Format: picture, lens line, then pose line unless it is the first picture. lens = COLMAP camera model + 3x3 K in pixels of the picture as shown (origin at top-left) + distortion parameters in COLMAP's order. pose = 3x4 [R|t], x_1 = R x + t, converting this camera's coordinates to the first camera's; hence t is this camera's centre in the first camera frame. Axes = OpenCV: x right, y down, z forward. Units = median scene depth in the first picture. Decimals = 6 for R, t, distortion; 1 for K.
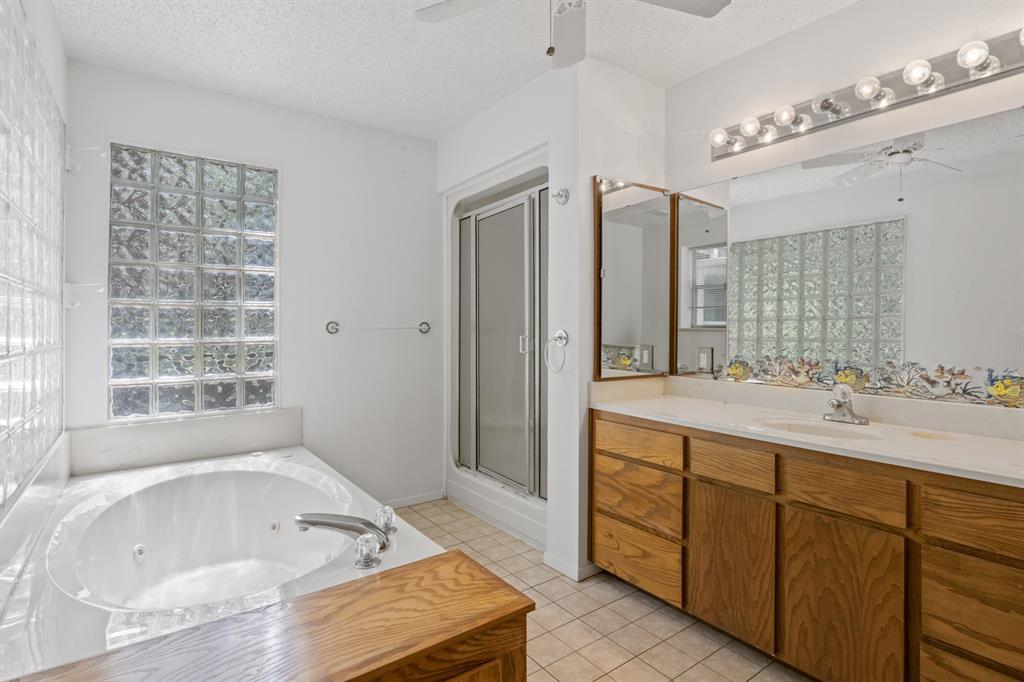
lens RADIAL K [[515.0, 0, 515.5], [0, 515.0, 328.3], [0, 0, 1]] dist [-0.001022, -0.000138]
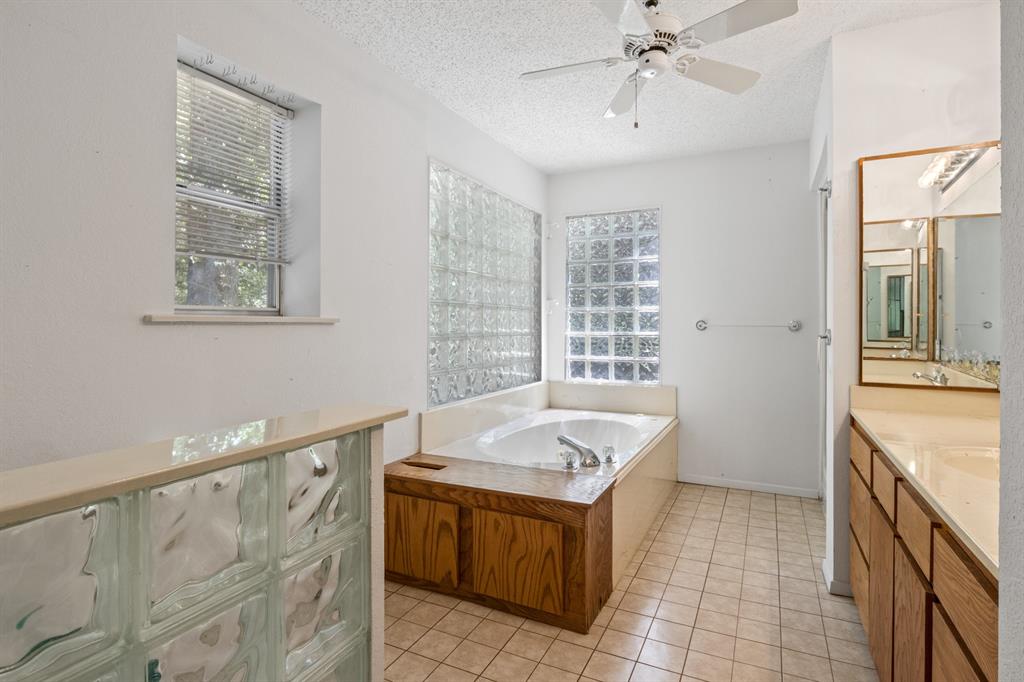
lens RADIAL K [[515.0, 0, 515.5], [0, 515.0, 328.3], [0, 0, 1]] dist [-0.001022, -0.000138]
pose [[0.470799, 0.008125, -0.882203, 0.577115], [-0.002756, 0.999966, 0.007738, -0.002660], [0.882236, -0.001212, 0.470806, 0.034144]]
